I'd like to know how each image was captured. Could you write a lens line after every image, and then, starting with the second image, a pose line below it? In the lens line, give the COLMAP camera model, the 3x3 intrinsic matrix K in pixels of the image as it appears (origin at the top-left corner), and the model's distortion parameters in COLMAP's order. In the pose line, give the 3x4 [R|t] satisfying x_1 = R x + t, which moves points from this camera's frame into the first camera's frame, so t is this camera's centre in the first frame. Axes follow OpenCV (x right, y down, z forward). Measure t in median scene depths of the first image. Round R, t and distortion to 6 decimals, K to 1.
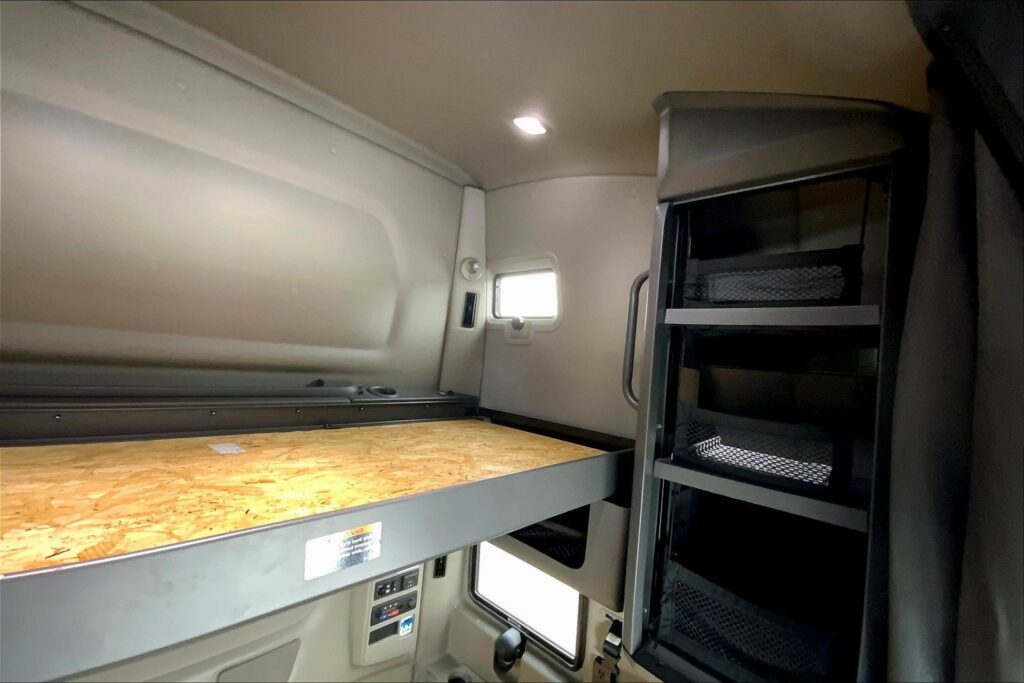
lens RADIAL K [[414.7, 0, 518.0], [0, 414.7, 350.5], [0, 0, 1]] dist [0.031759, -0.018195]
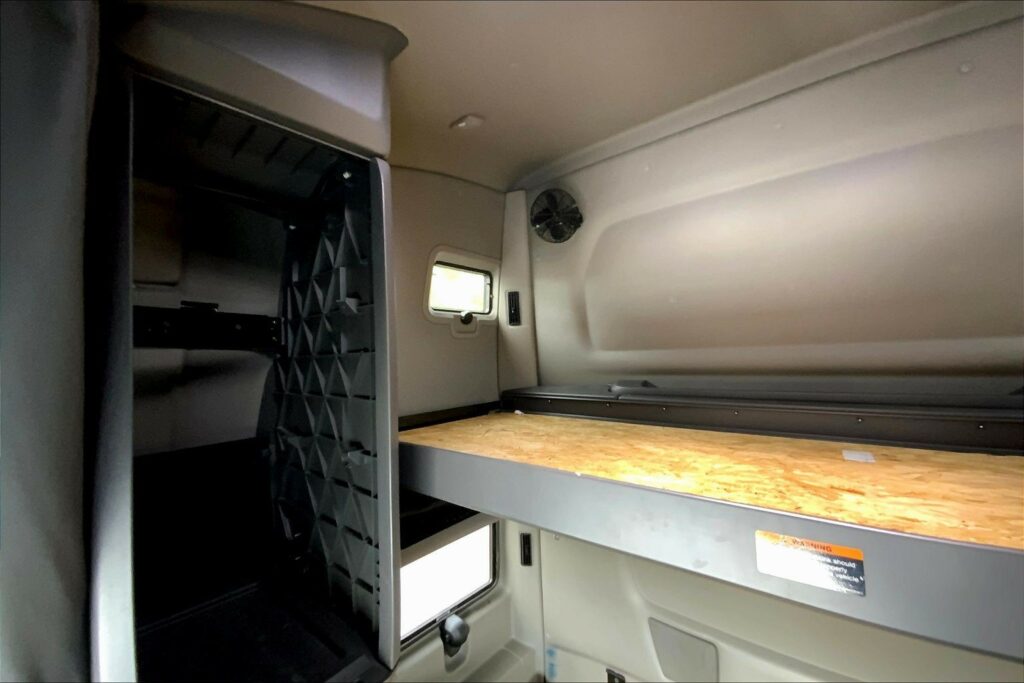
lens RADIAL K [[414.7, 0, 518.0], [0, 414.7, 350.5], [0, 0, 1]] dist [0.031759, -0.018195]
pose [[0.071822, -0.103696, -0.992012, 0.298914], [0.063018, 0.993066, -0.099244, 0.058994], [0.995425, -0.055386, 0.077859, 0.240322]]
